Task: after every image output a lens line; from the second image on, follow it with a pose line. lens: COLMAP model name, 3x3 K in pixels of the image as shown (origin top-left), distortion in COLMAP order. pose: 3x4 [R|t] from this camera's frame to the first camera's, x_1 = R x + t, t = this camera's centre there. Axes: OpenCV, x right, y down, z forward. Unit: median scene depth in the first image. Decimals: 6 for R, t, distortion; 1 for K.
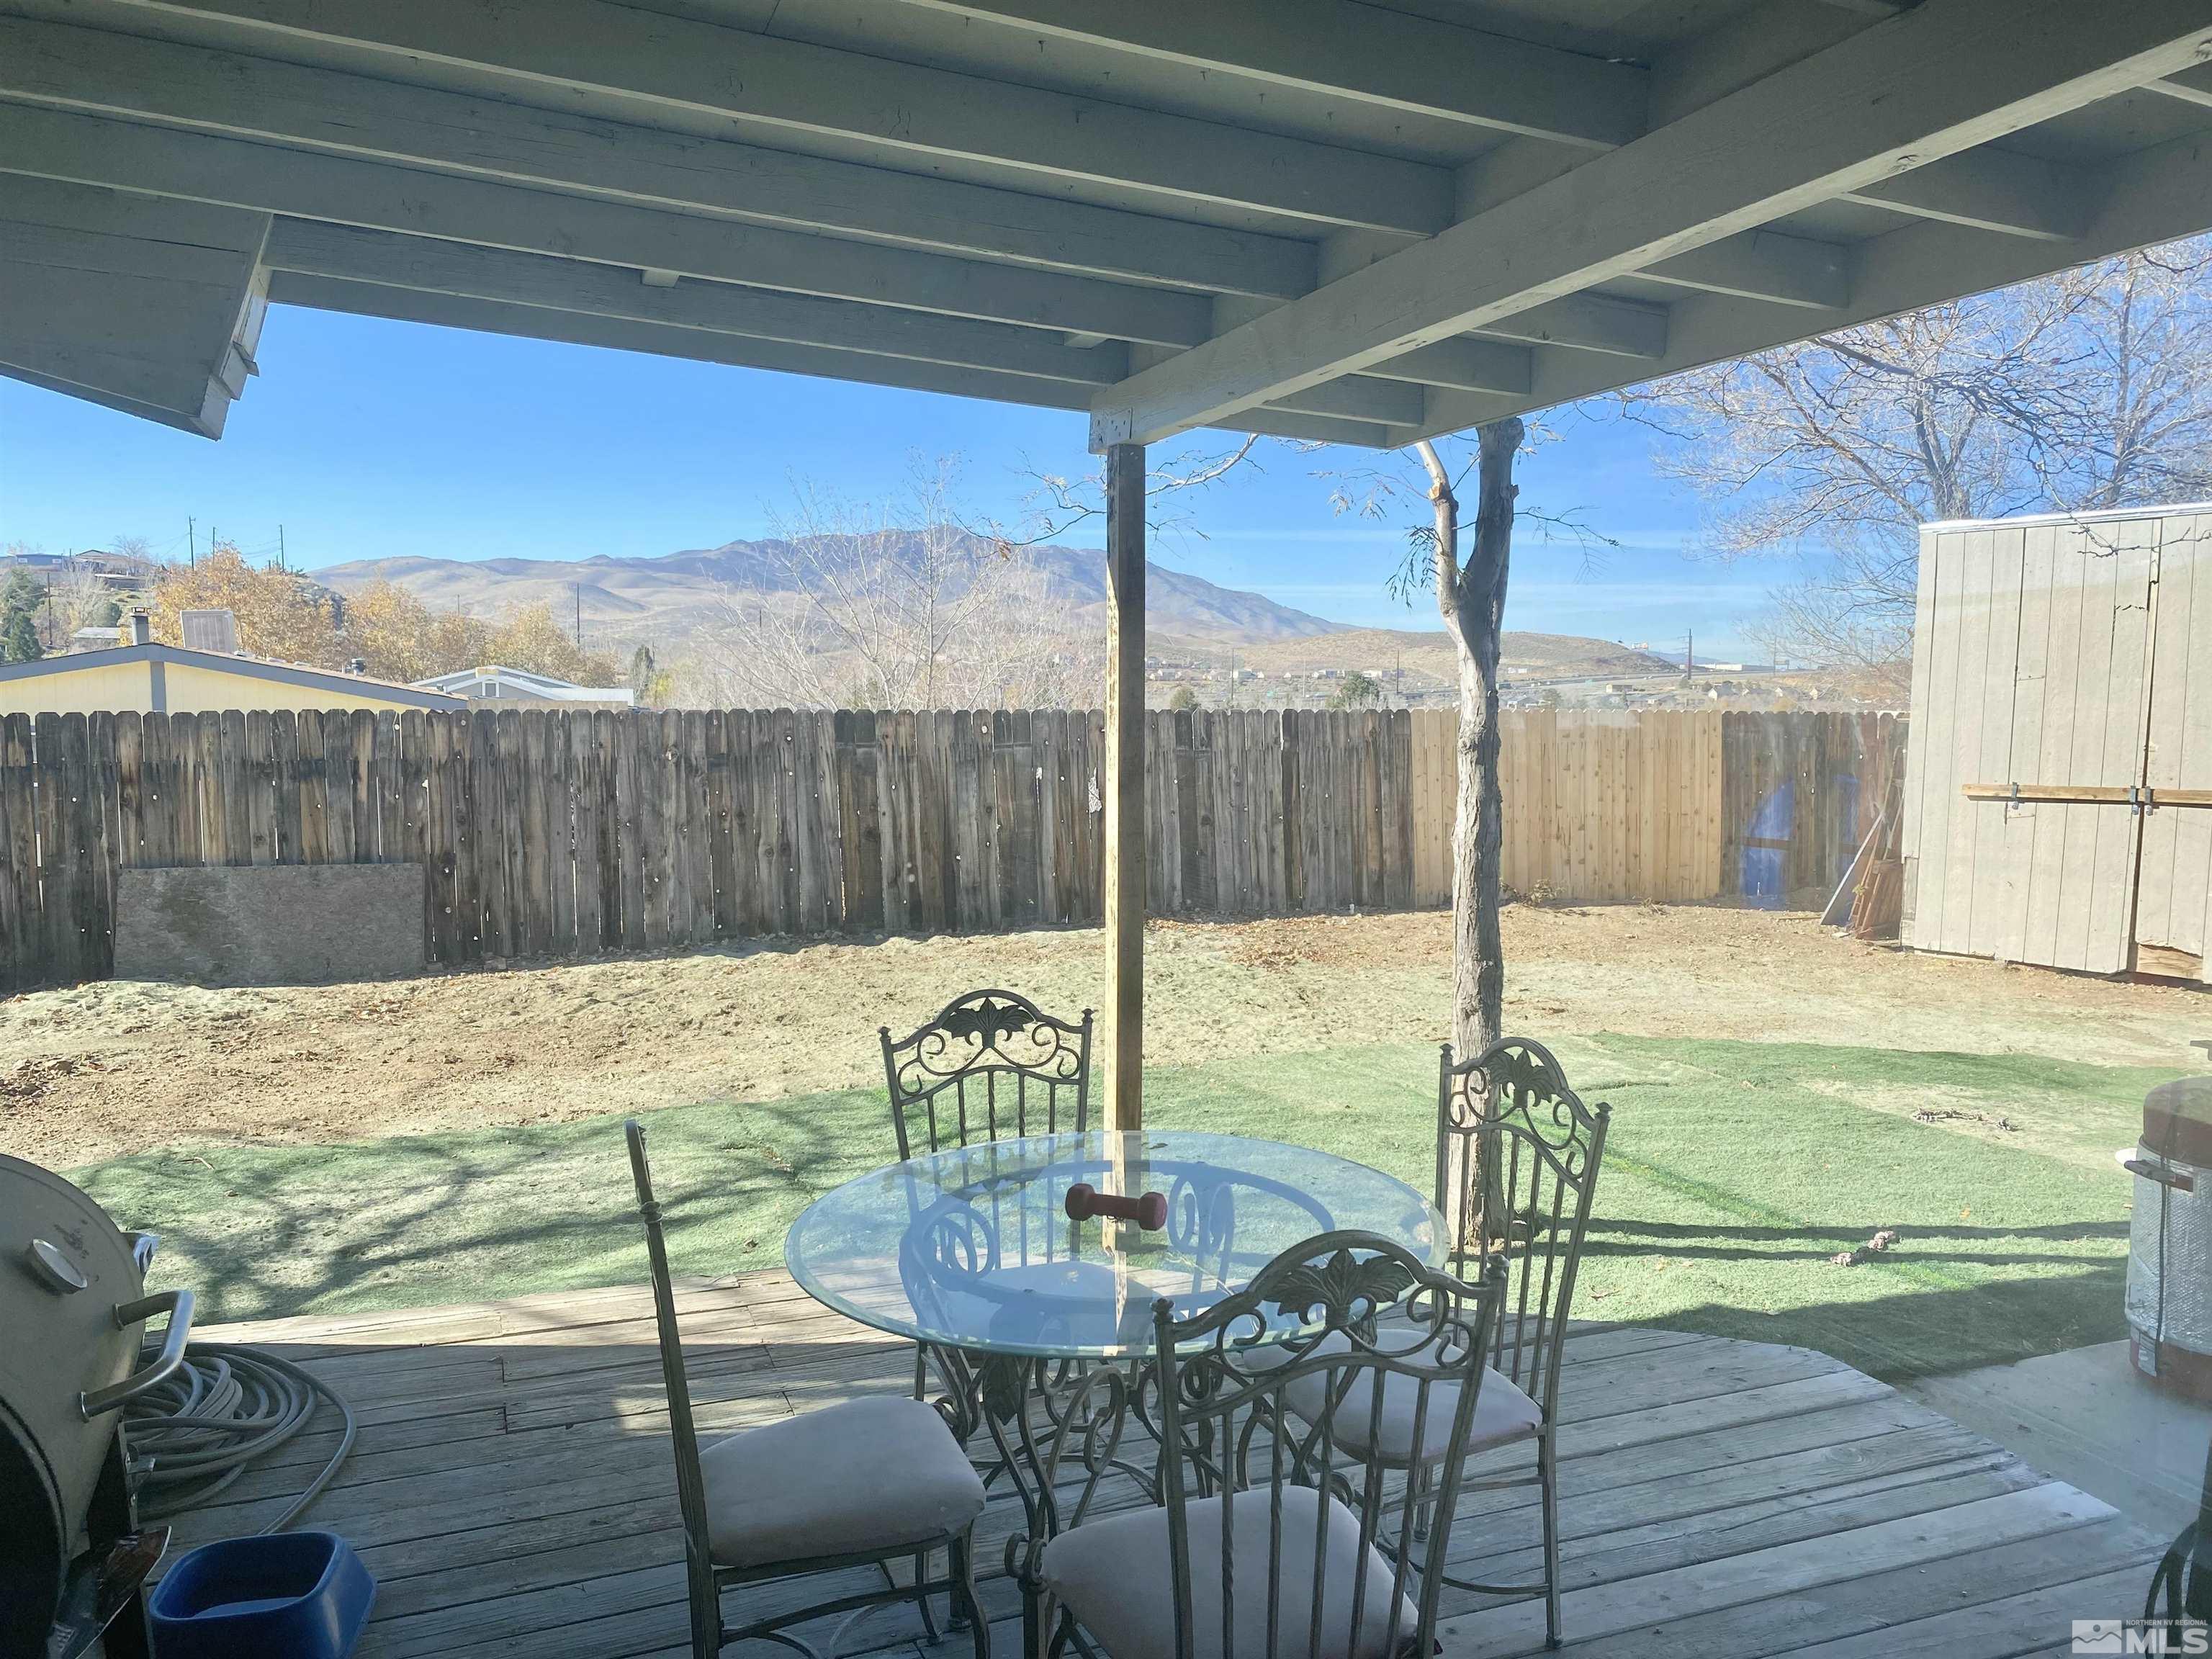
lens RADIAL K [[1657.7, 0, 1106.0], [0, 1657.7, 829.5], [0, 0, 1]] dist [0.070701, -0.093786]
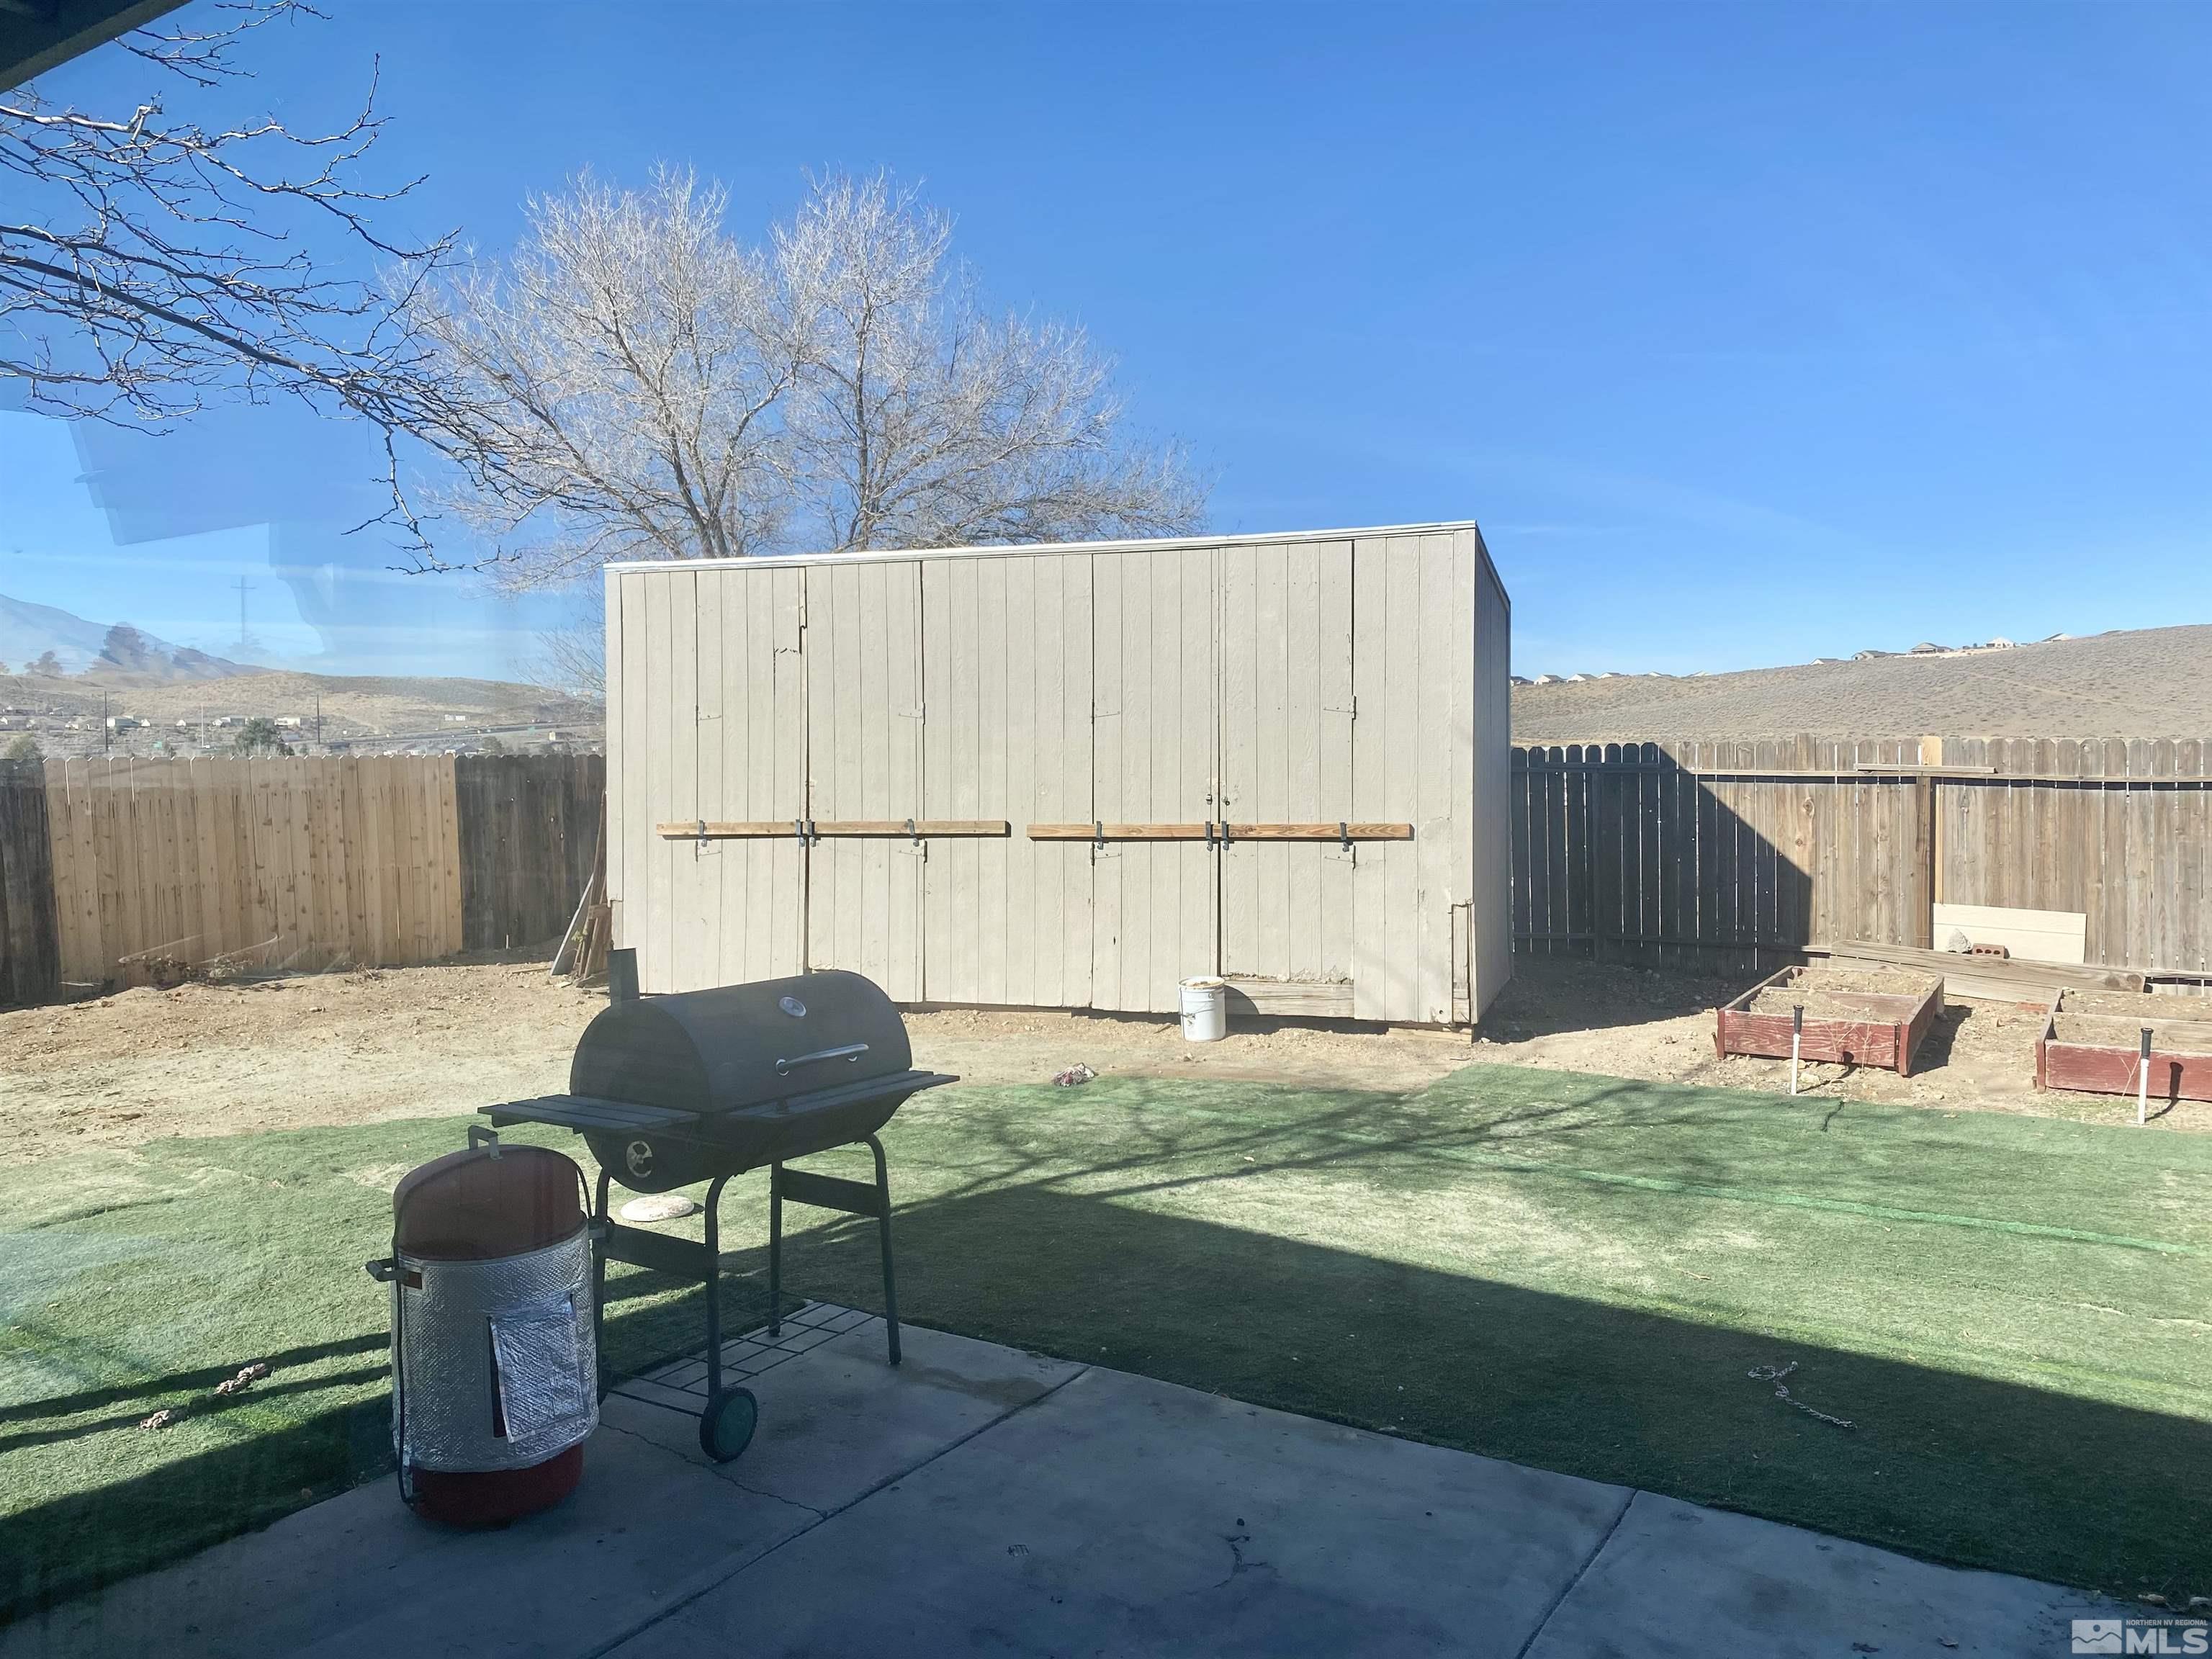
lens RADIAL K [[1657.7, 0, 1106.0], [0, 1657.7, 829.5], [0, 0, 1]] dist [0.070701, -0.093786]
pose [[0.827612, -0.041999, 0.559727, 0.158454], [0.057935, 0.998262, -0.010759, 0.002216], [-0.558302, 0.041332, 0.828607, 0.023074]]
